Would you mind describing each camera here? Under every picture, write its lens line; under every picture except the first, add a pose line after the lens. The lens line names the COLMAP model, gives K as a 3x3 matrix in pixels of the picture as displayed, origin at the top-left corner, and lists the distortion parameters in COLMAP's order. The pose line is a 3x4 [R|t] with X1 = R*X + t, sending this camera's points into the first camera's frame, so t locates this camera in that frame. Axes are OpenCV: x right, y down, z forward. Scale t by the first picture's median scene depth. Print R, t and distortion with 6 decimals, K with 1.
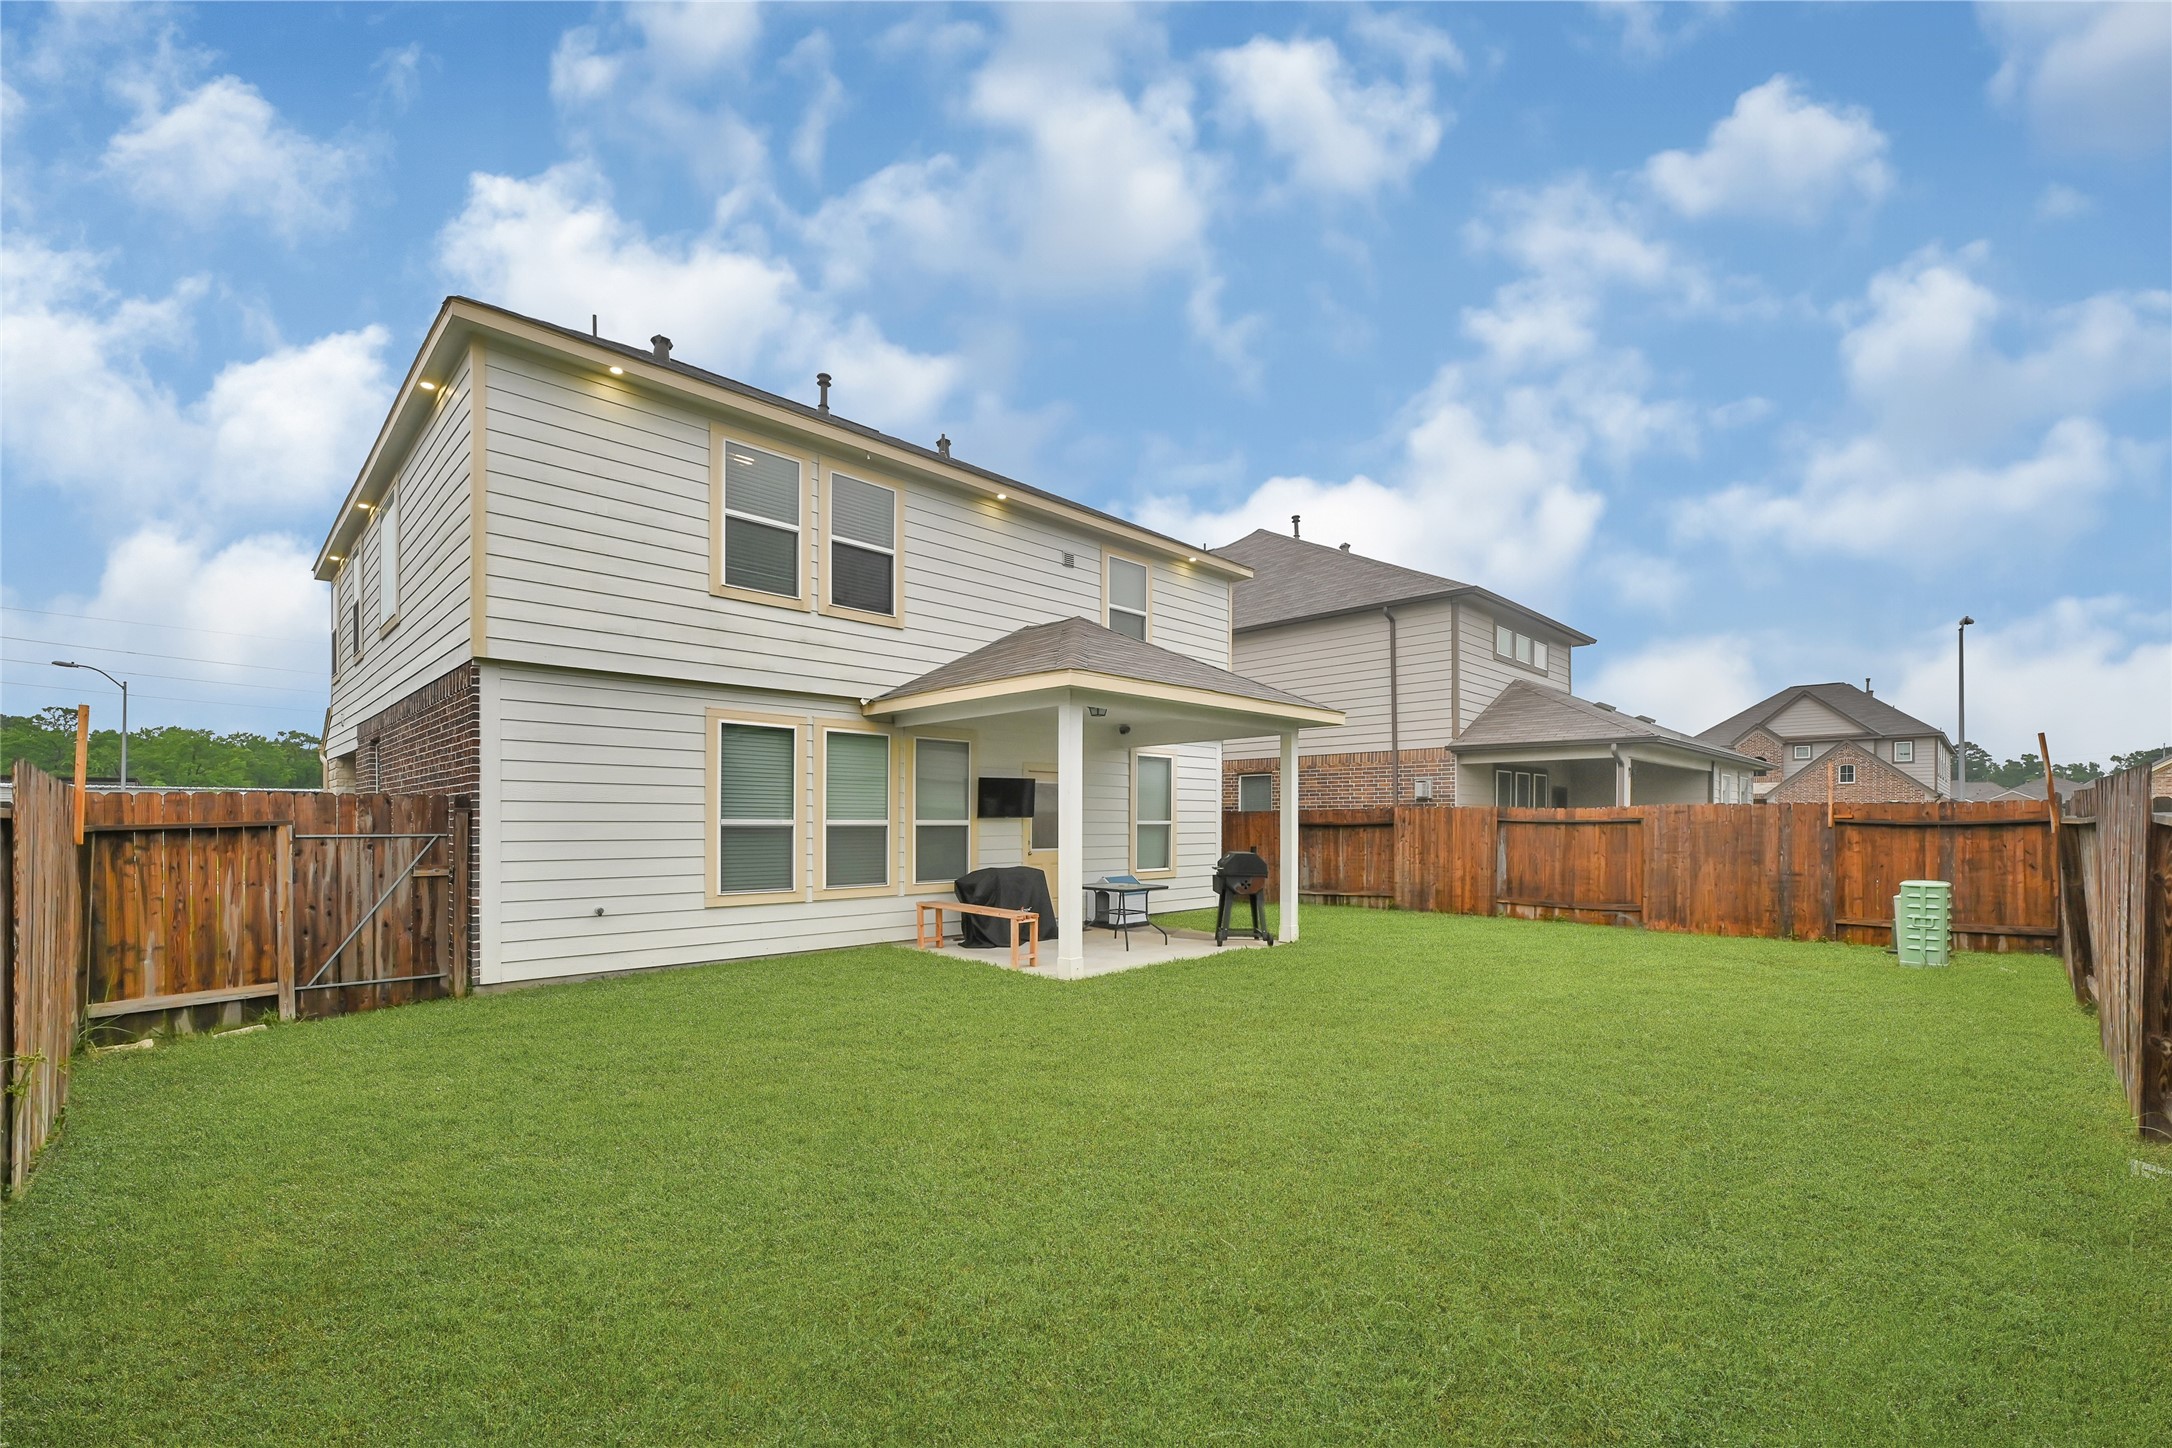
lens RADIAL K [[891.7, 0, 1085.6], [0, 891.7, 820.2], [0, 0, 1]] dist [0.000175, 0.000028]
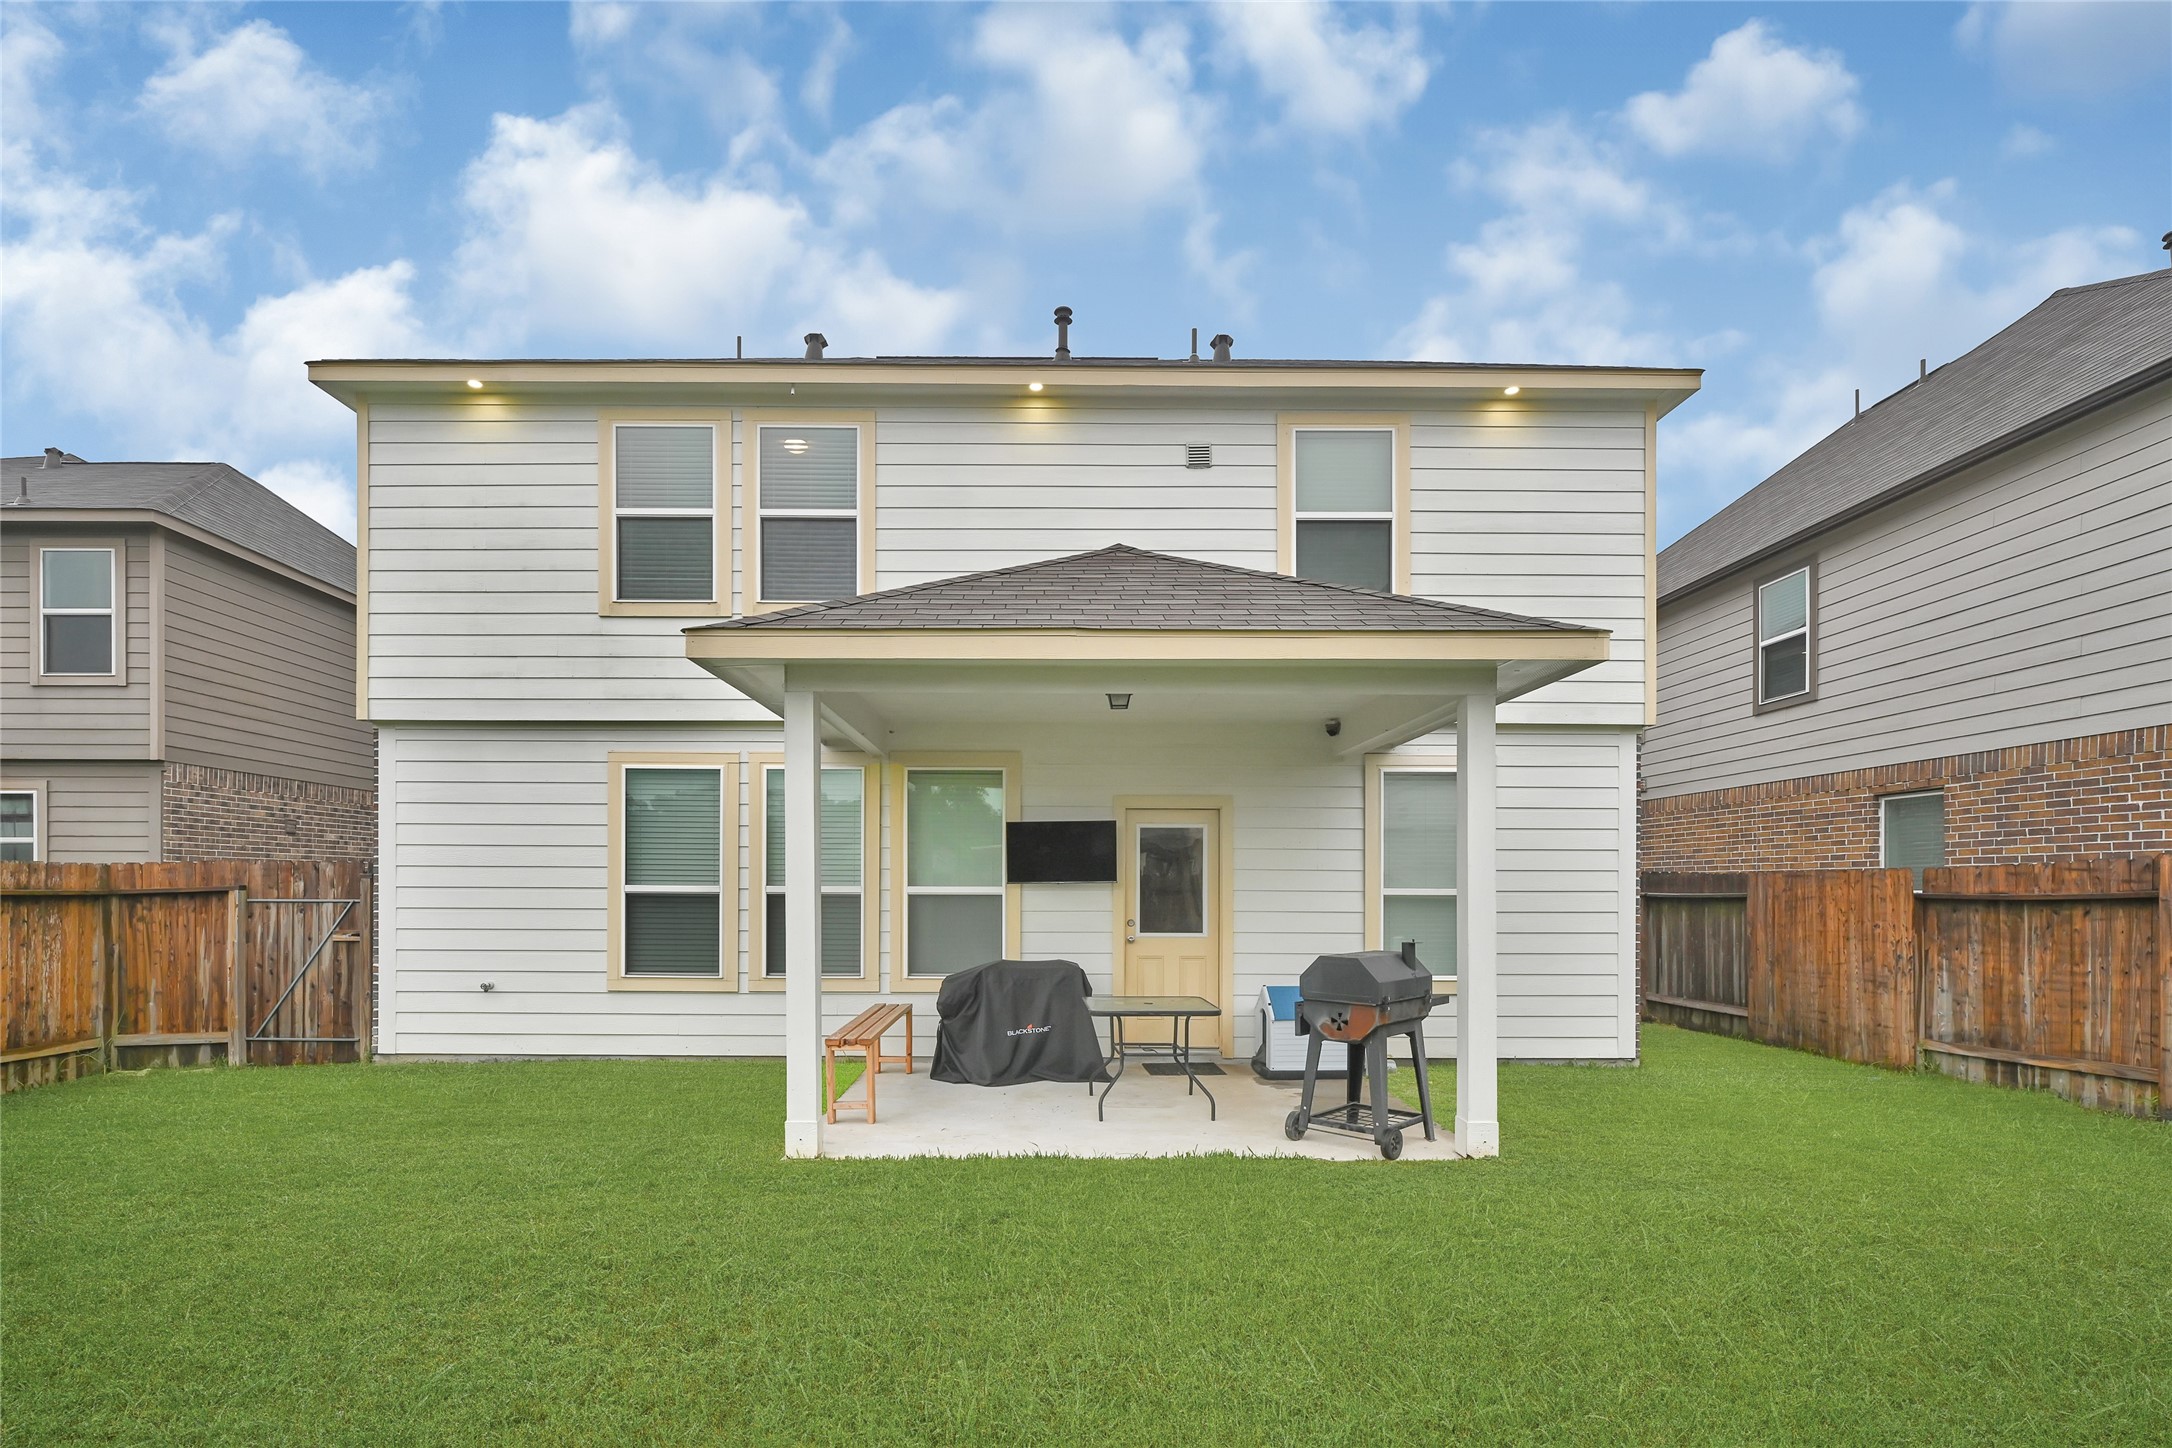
lens RADIAL K [[1045.6, 0, 1080.2], [0, 1045.6, 879.5], [0, 0, 1]] dist [-0.001043, -0.000104]
pose [[0.716917, -0.004220, -0.697146, 0.675728], [-0.001592, 0.999969, -0.007690, 0.000757], [0.697157, 0.006623, 0.716888, 0.712279]]
